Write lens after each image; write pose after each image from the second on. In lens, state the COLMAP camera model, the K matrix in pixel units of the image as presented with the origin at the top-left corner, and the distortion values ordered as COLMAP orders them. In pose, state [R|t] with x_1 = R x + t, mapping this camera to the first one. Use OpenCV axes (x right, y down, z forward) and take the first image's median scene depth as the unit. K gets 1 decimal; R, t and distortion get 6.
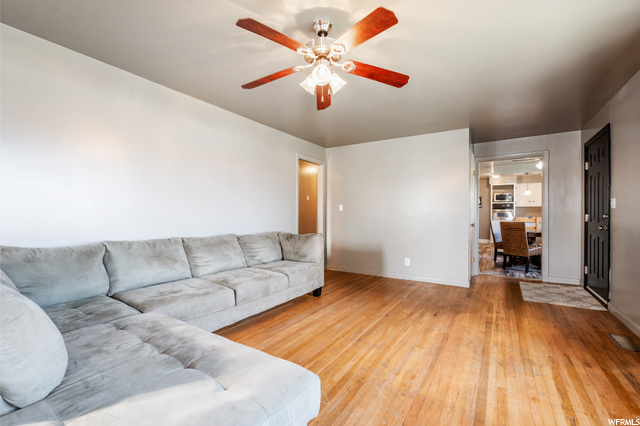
lens RADIAL K [[282.6, 0, 320.0], [0, 282.6, 213.0], [0, 0, 1]] dist [-0.001741, -0.000217]
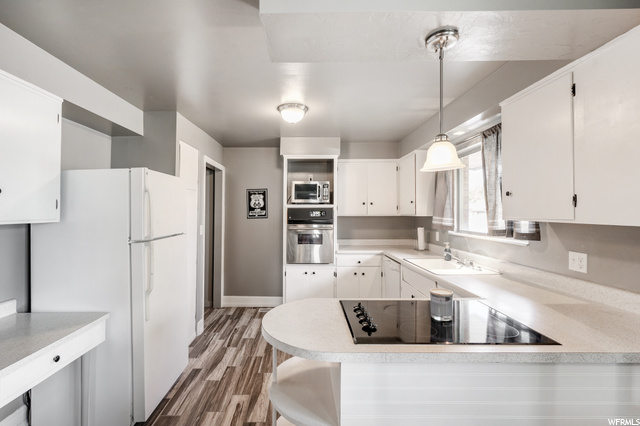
lens RADIAL K [[286.7, 0, 309.1], [0, 286.7, 209.1], [0, 0, 1]] dist [-0.000093, 0.000036]
pose [[0.837118, 0.001654, 0.547020, 0.438037], [0.002335, 0.999976, -0.006597, -0.030092], [-0.547018, 0.006800, 0.837093, 0.681894]]
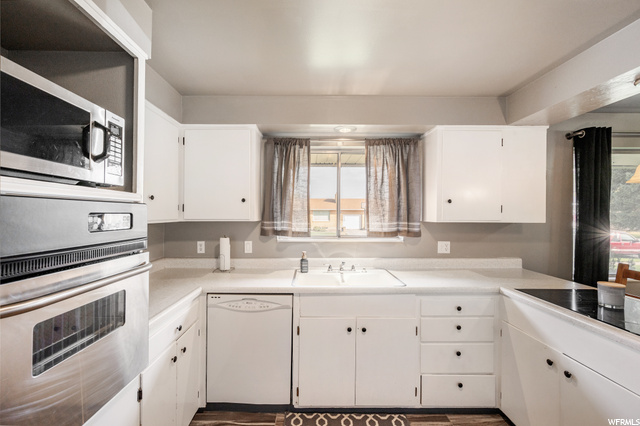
lens RADIAL K [[252.3, 0, 287.9], [0, 252.3, 214.8], [0, 0, 1]] dist [0.000625, 0.000089]
pose [[-0.532990, -0.005193, 0.846106, 0.542157], [-0.005815, 0.999980, 0.002475, -0.029612], [-0.846101, -0.003601, -0.533010, 0.986517]]
